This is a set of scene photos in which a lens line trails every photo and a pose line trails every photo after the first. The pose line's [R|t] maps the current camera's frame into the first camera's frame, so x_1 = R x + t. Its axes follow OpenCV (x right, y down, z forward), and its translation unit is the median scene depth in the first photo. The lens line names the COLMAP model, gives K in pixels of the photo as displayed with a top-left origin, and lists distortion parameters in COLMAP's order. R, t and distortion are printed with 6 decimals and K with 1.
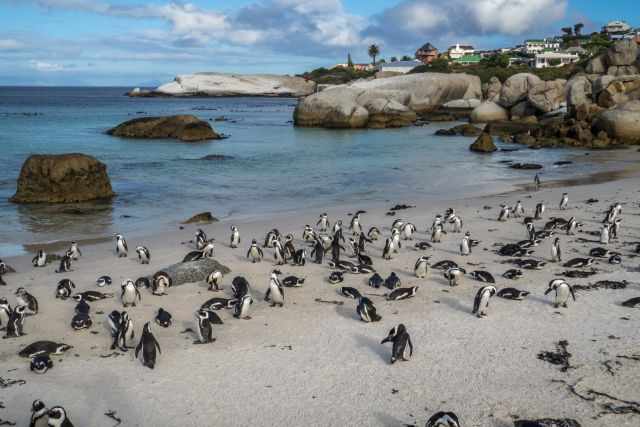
lens RADIAL K [[2033.0, 0, 318.9], [0, 2033.0, 213.2], [0, 0, 1]] dist [0.165873, 0.000000]
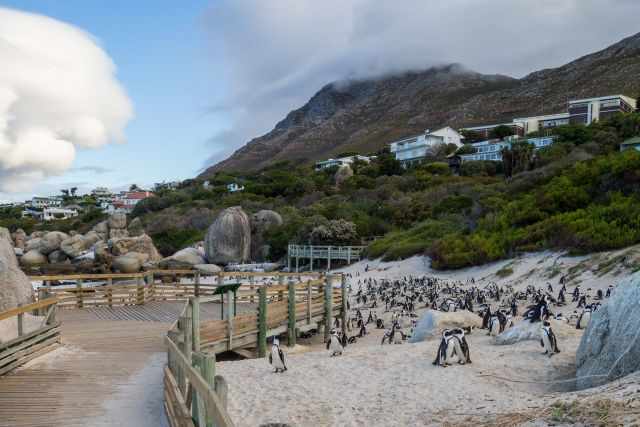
lens RADIAL K [[2033.0, 0, 319.6], [0, 2033.0, 212.8], [0, 0, 1]] dist [0.165873, 0.000000]
pose [[0.963596, -0.030411, 0.265628, -0.089393], [0.045826, 0.997594, -0.052028, 0.006740], [-0.263407, 0.062307, 0.962671, -0.430227]]
